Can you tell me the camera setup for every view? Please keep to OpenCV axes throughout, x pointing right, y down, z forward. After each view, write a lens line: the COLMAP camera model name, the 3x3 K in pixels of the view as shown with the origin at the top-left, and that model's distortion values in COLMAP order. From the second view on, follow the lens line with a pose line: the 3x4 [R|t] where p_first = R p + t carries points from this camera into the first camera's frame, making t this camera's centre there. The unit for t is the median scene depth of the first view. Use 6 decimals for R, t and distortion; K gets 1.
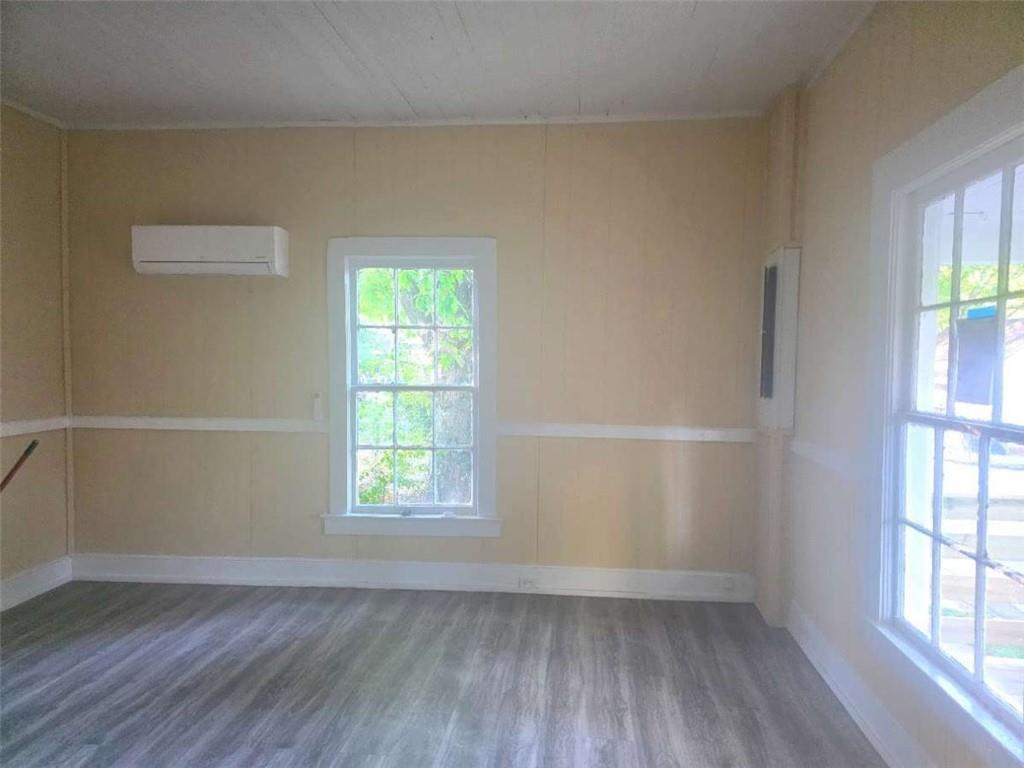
lens RADIAL K [[679.5, 0, 521.5], [0, 679.5, 385.6], [0, 0, 1]] dist [0.043370, -0.026107]
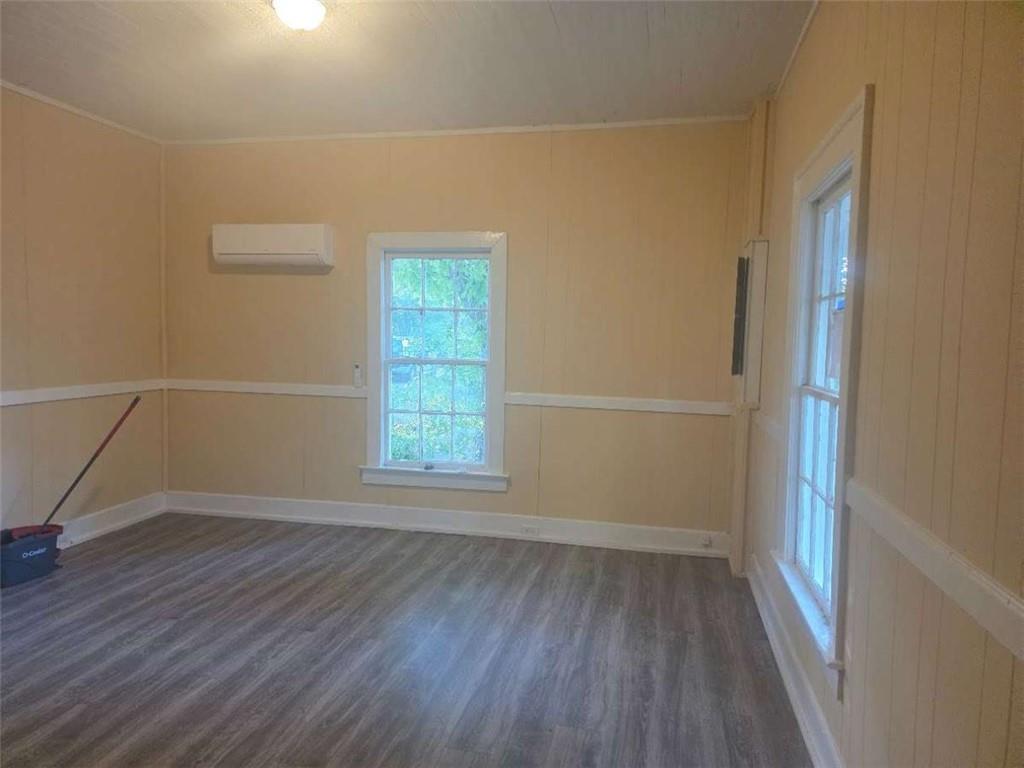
lens RADIAL K [[679.5, 0, 506.9], [0, 679.5, 383.0], [0, 0, 1]] dist [0.043370, -0.026107]
pose [[0.991415, 0.021792, -0.128927, 0.142139], [-0.018247, 0.999424, 0.028613, 0.006223], [0.129477, -0.026015, 0.991241, -0.177480]]
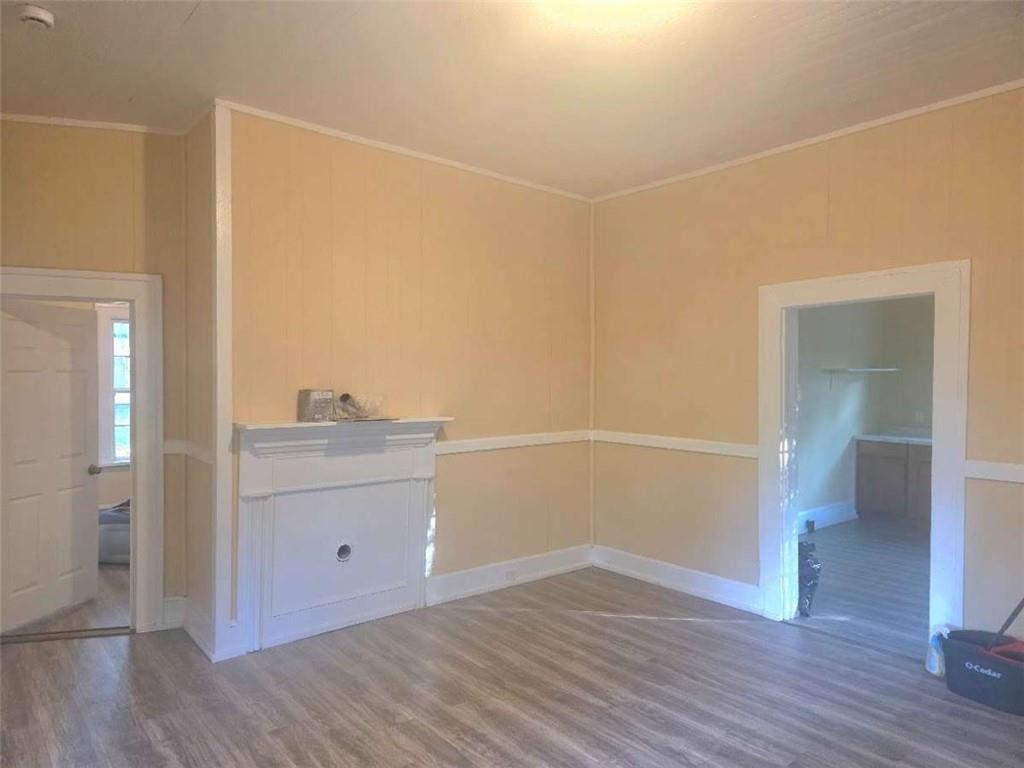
lens RADIAL K [[679.5, 0, 510.1], [0, 679.5, 379.6], [0, 0, 1]] dist [0.043370, -0.026107]
pose [[-0.710502, 0.001886, -0.703693, 0.304232], [-0.035838, 0.998602, 0.038861, -0.060218], [0.702782, 0.052829, -0.709441, 1.086151]]
